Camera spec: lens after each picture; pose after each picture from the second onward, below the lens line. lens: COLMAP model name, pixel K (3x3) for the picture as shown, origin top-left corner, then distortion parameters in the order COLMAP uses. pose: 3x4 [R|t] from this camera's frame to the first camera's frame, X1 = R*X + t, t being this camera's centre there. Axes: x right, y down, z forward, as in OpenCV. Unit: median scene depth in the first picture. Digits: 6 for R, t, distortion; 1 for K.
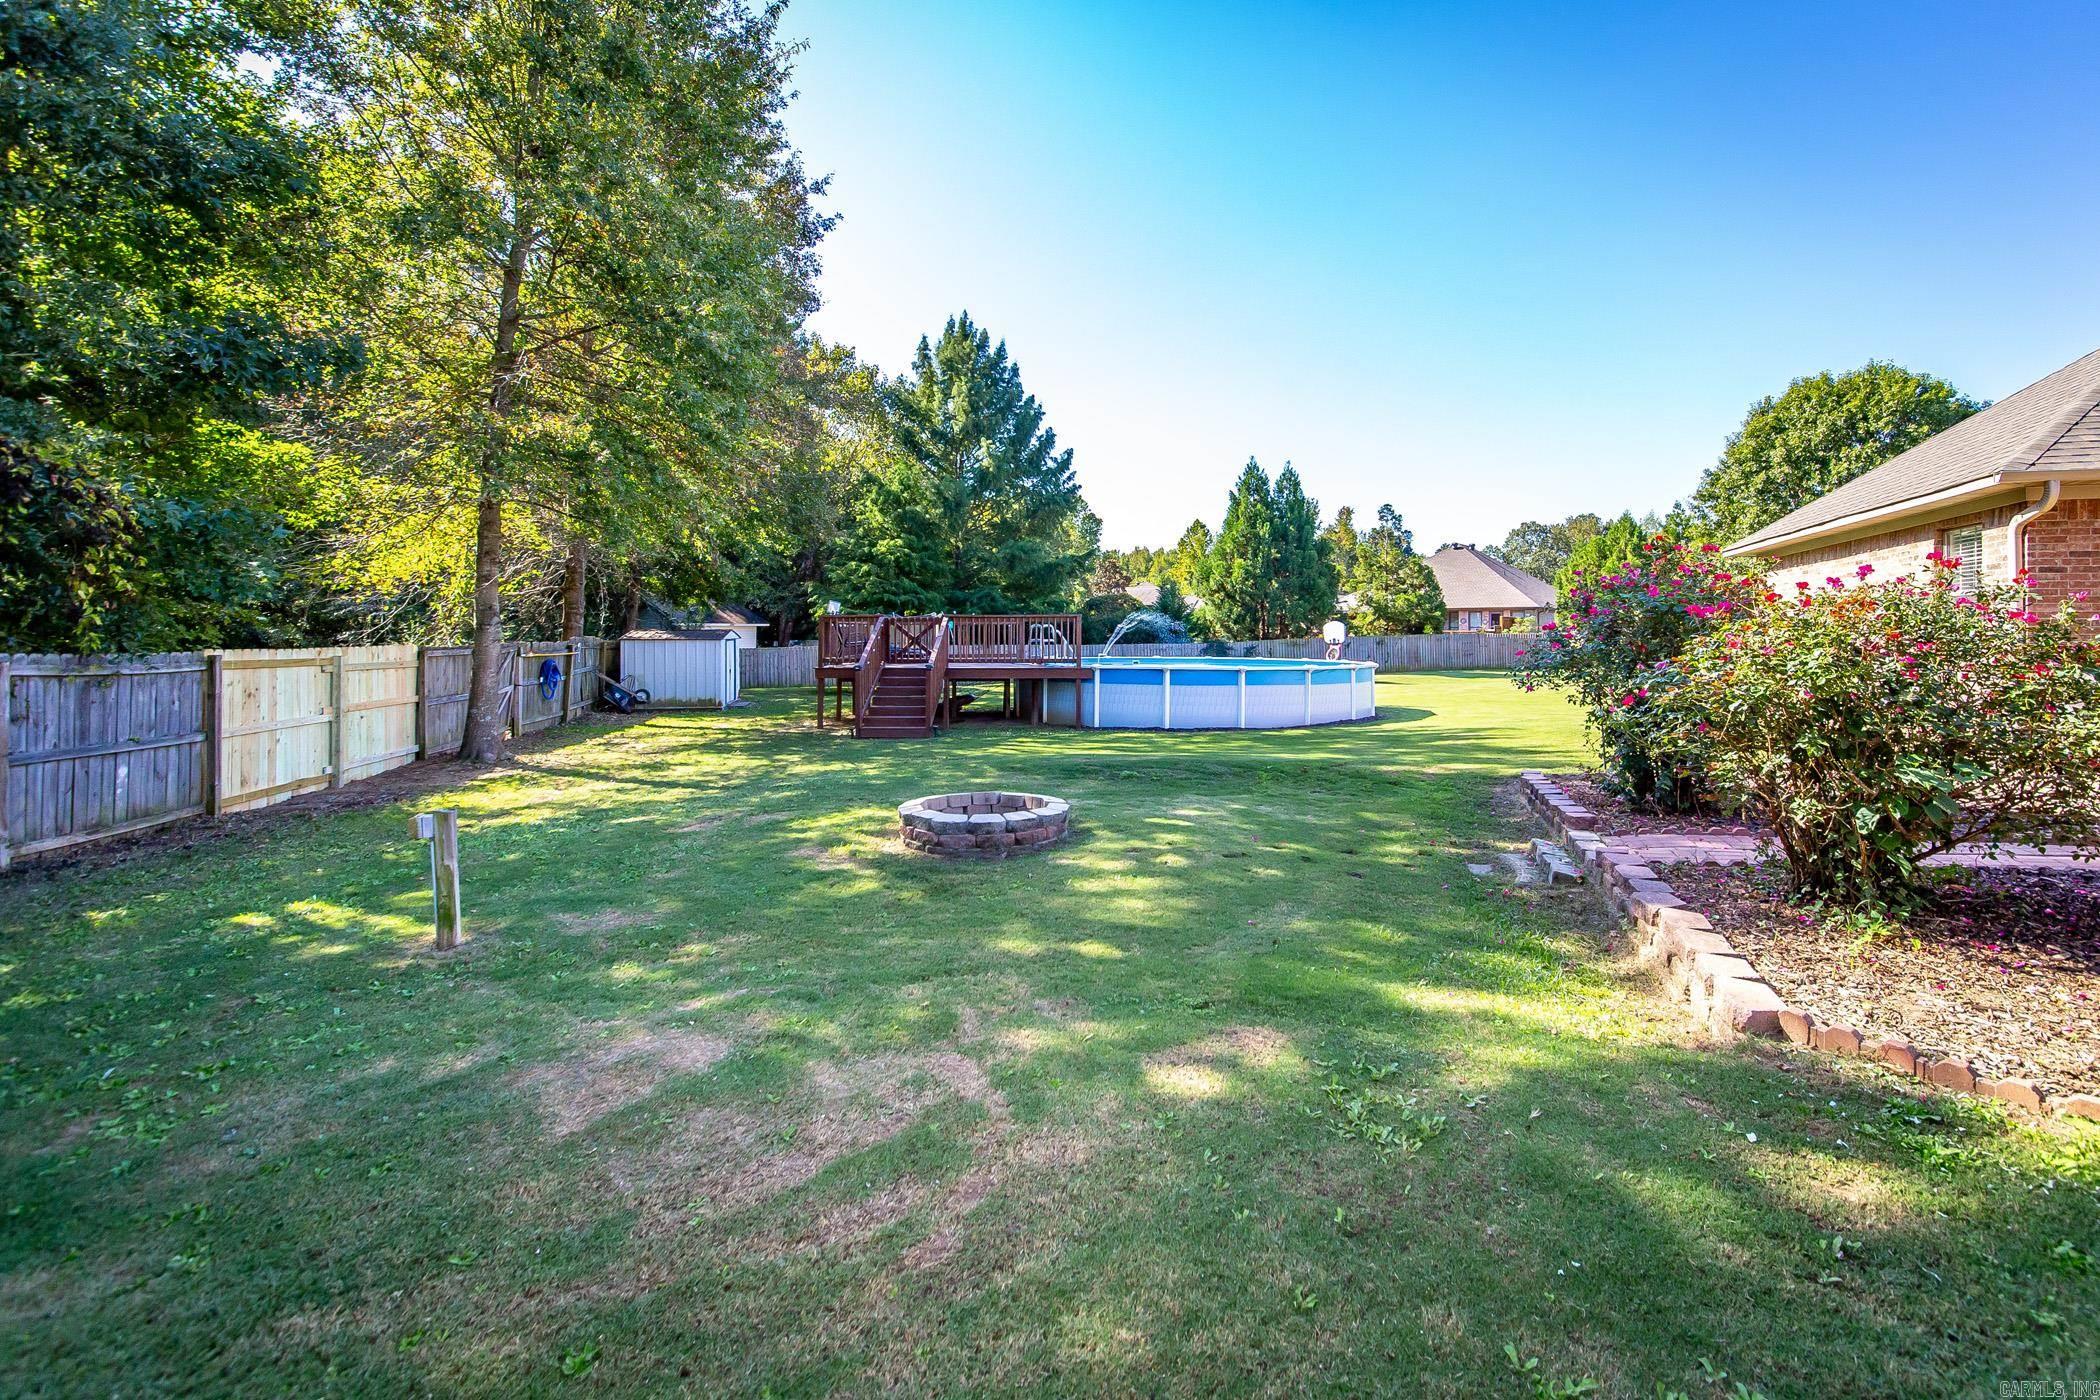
lens RADIAL K [[925.2, 0, 1108.9], [0, 925.2, 641.9], [0, 0, 1]] dist [-0.022191, 0.000047]
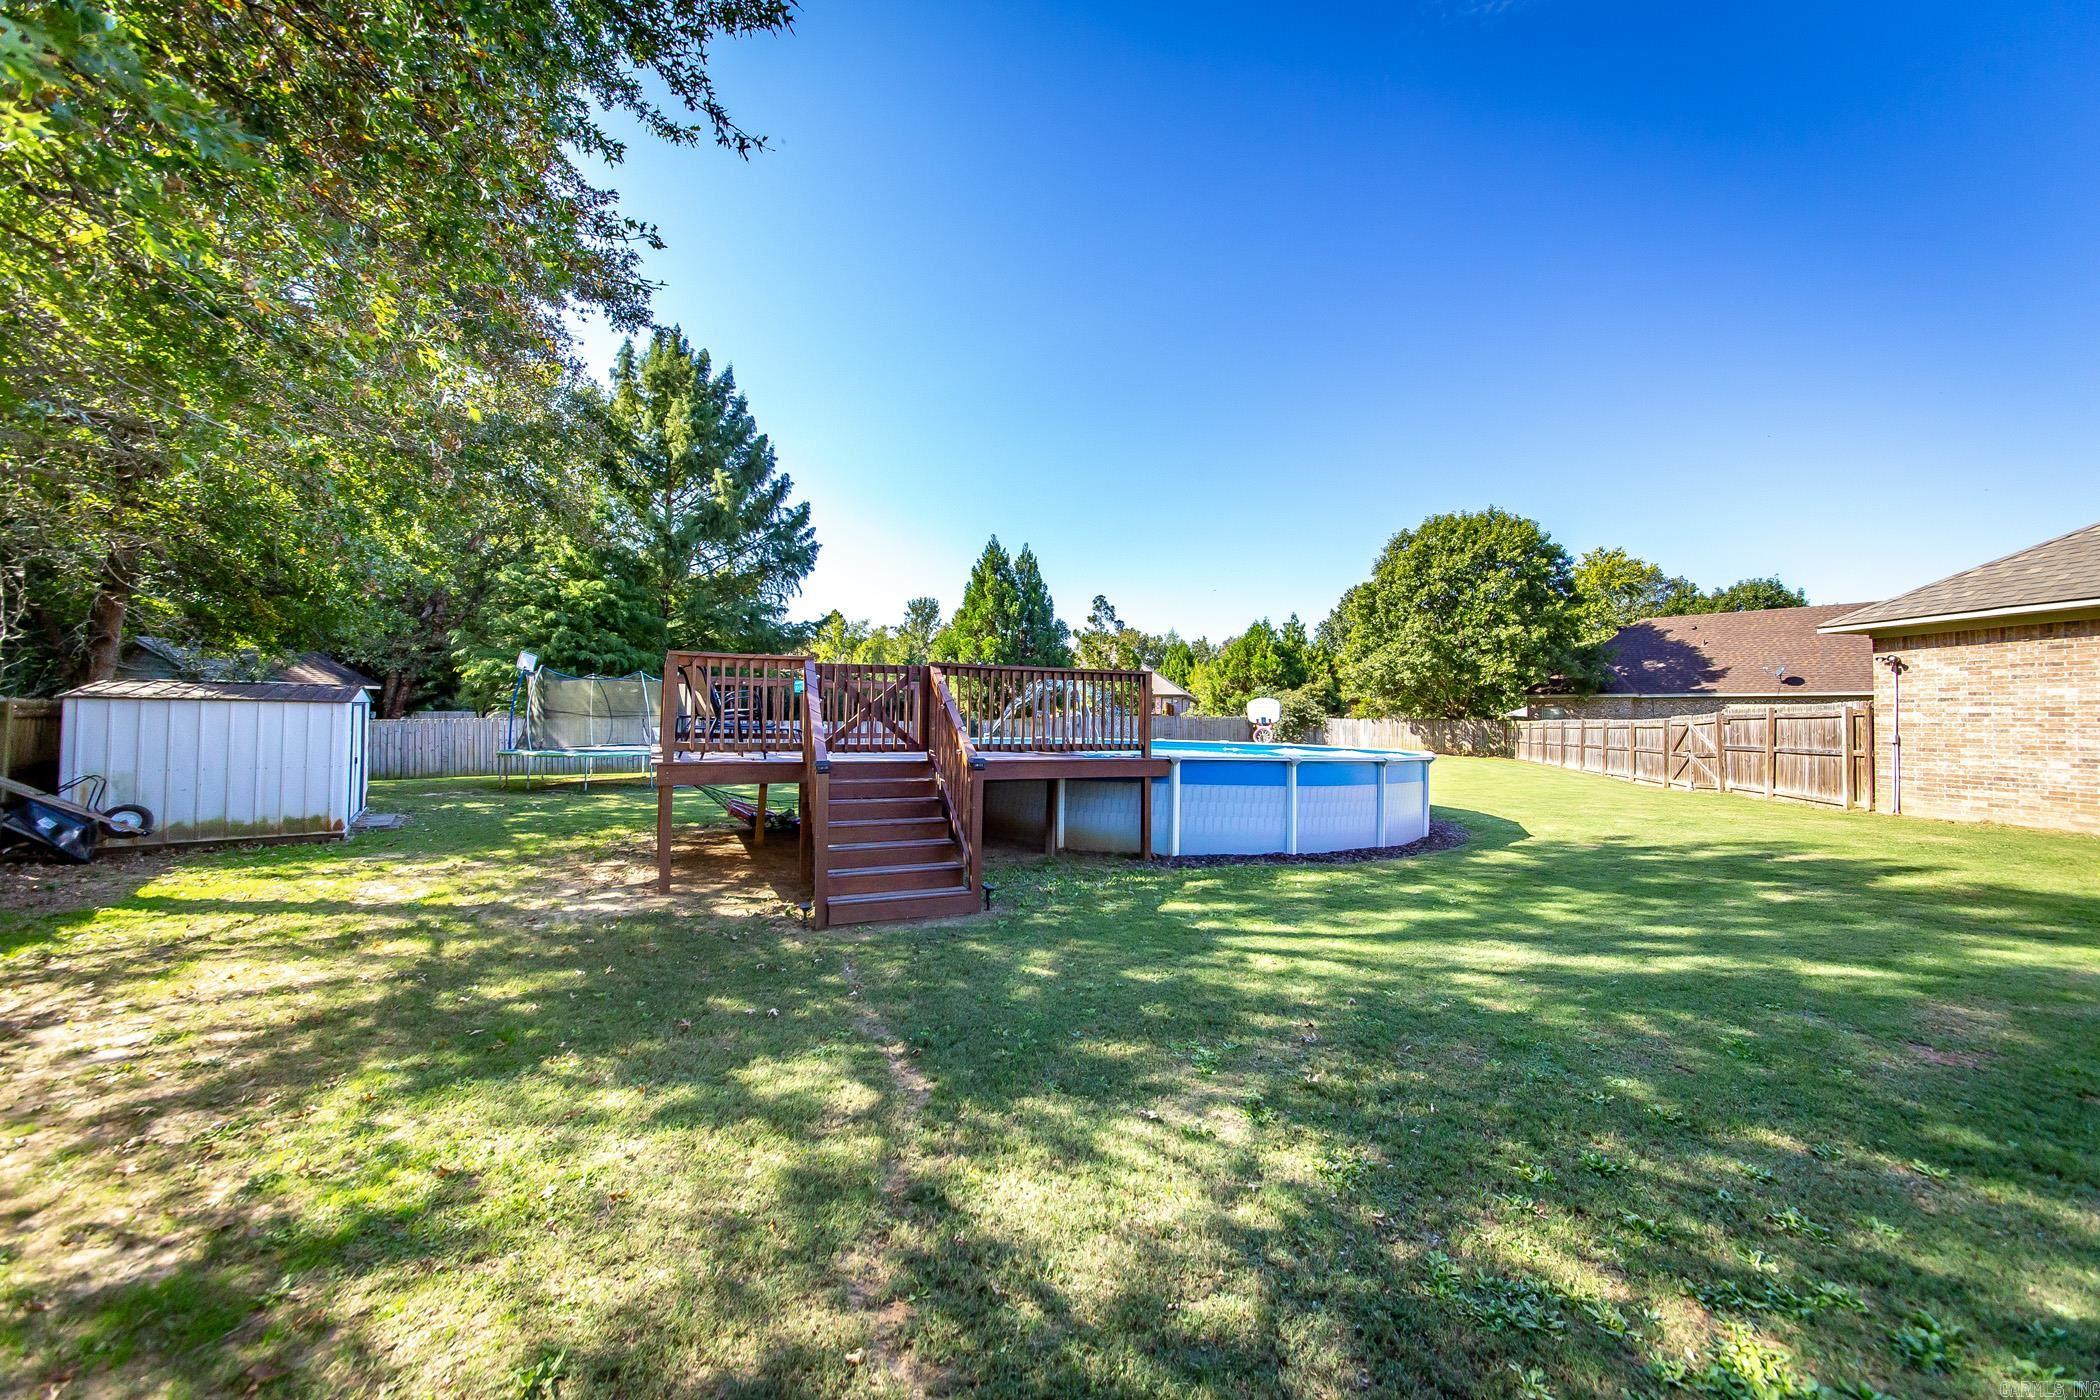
lens RADIAL K [[742.0, 0, 1034.7], [0, 742.0, 720.0], [0, 0, 1]] dist [-0.001320, 0.000024]
pose [[0.915513, 0.014827, 0.402016, -0.132851], [-0.014198, 0.999889, -0.004545, 0.002617], [-0.402038, -0.001546, 0.915622, 0.262836]]
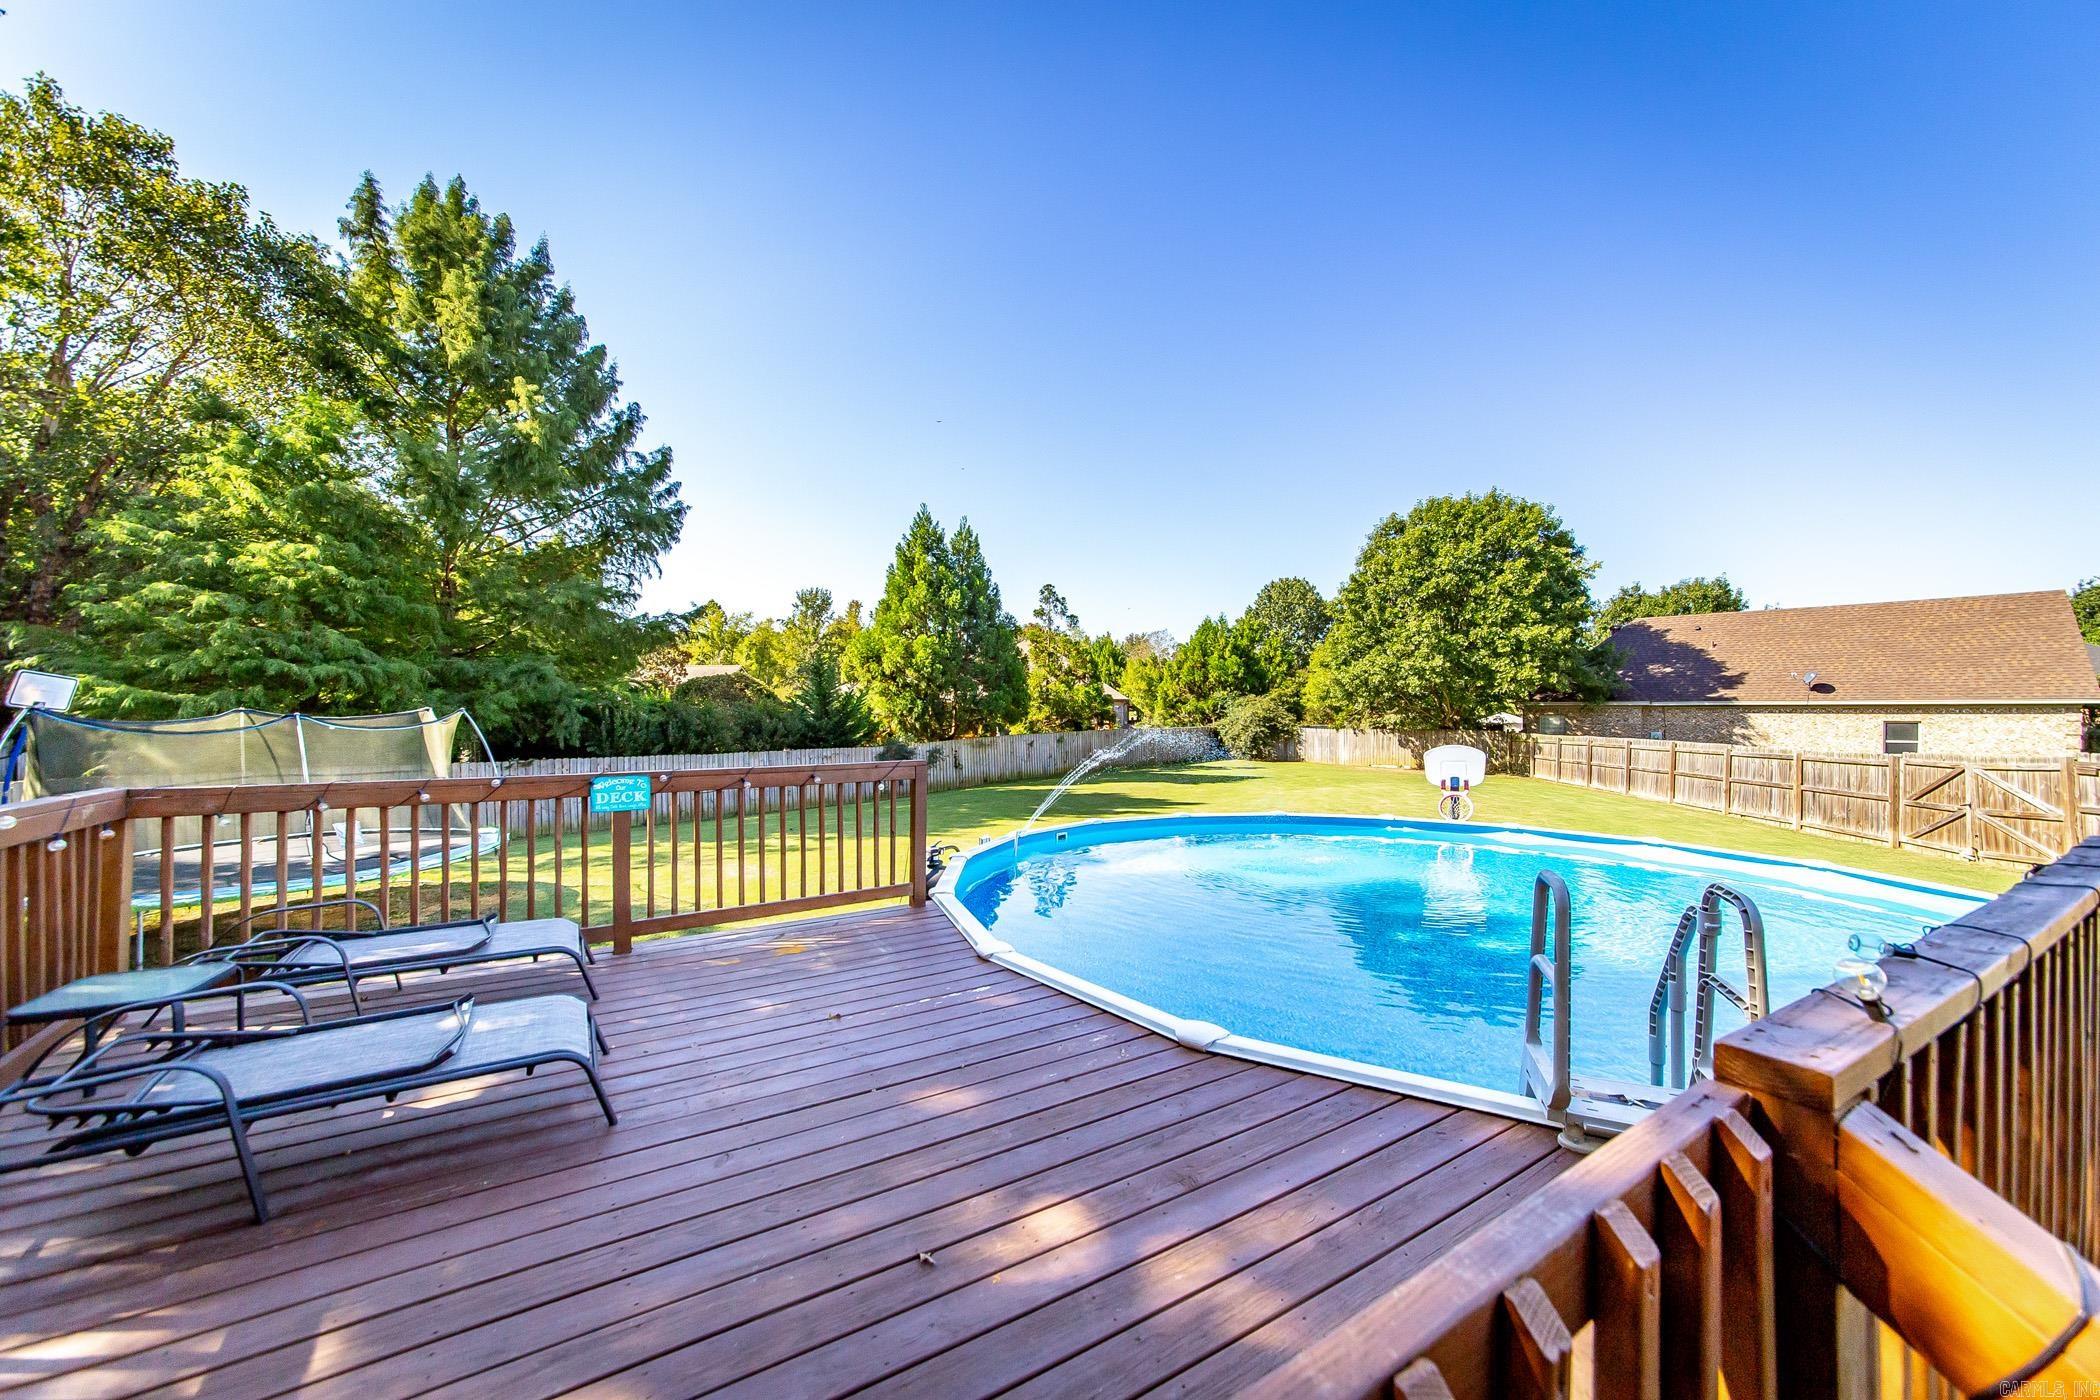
lens RADIAL K [[742.0, 0, 1034.7], [0, 742.0, 720.0], [0, 0, 1]] dist [-0.001320, 0.000024]
pose [[0.846766, 0.000585, 0.531965, -0.105696], [-0.002200, 0.999995, 0.002403, -0.021624], [-0.531961, -0.003205, 0.846763, 0.446746]]
